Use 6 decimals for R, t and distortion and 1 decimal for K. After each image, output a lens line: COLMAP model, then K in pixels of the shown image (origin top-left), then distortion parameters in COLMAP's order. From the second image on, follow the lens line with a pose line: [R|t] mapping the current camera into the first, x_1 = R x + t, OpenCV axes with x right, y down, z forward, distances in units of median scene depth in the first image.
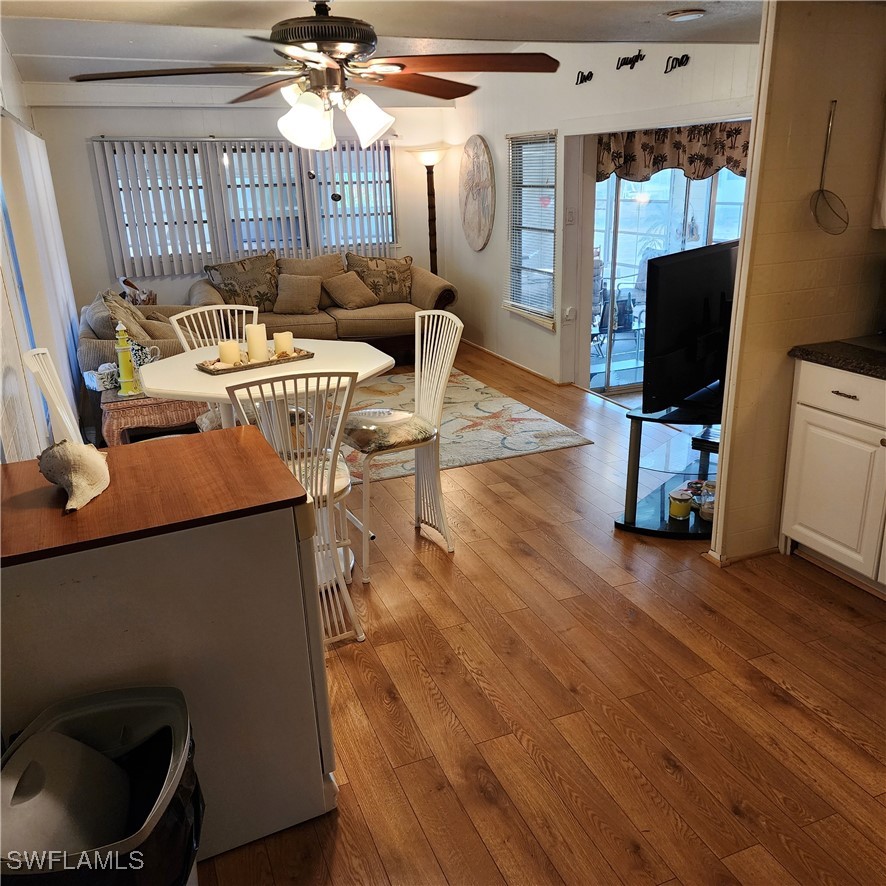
lens RADIAL K [[812.0, 0, 445.6], [0, 812.0, 442.9], [0, 0, 1]] dist [0.076298, 0.000000]
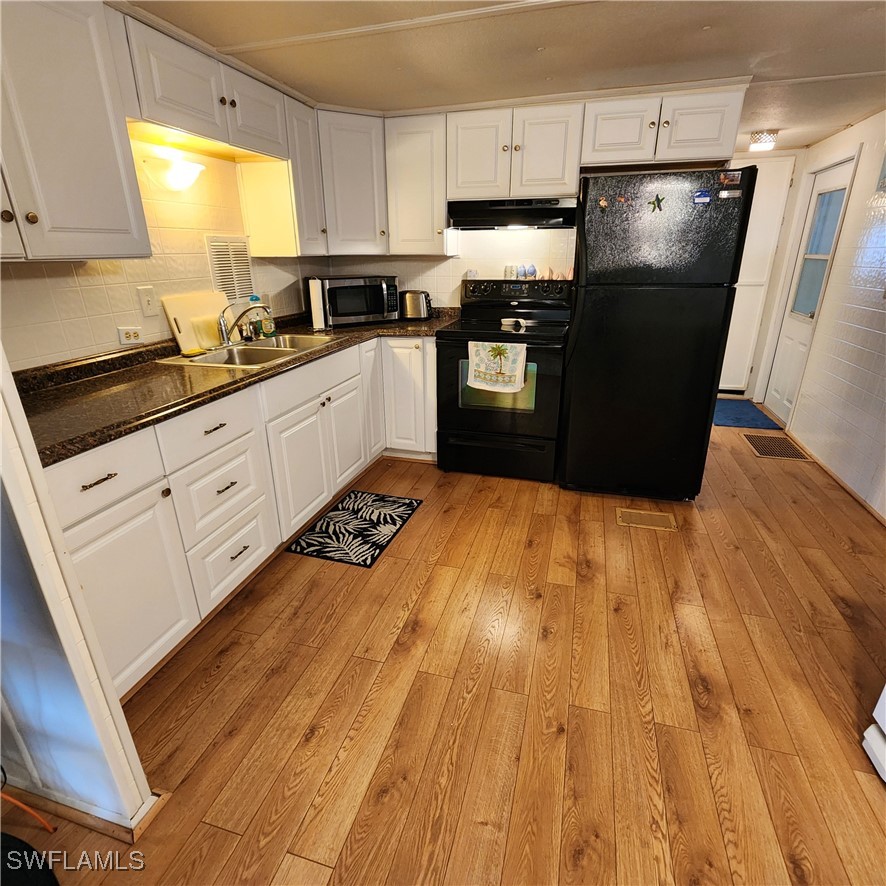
lens RADIAL K [[487.2, 0, 444.8], [0, 487.2, 442.4], [0, 0, 1]] dist [-0.004012, 0.001645]
pose [[-0.785558, -0.185644, 0.590284, -0.003717], [0.230231, 0.797761, 0.557290, -0.257933], [-0.574363, 0.573685, -0.583946, 1.069967]]
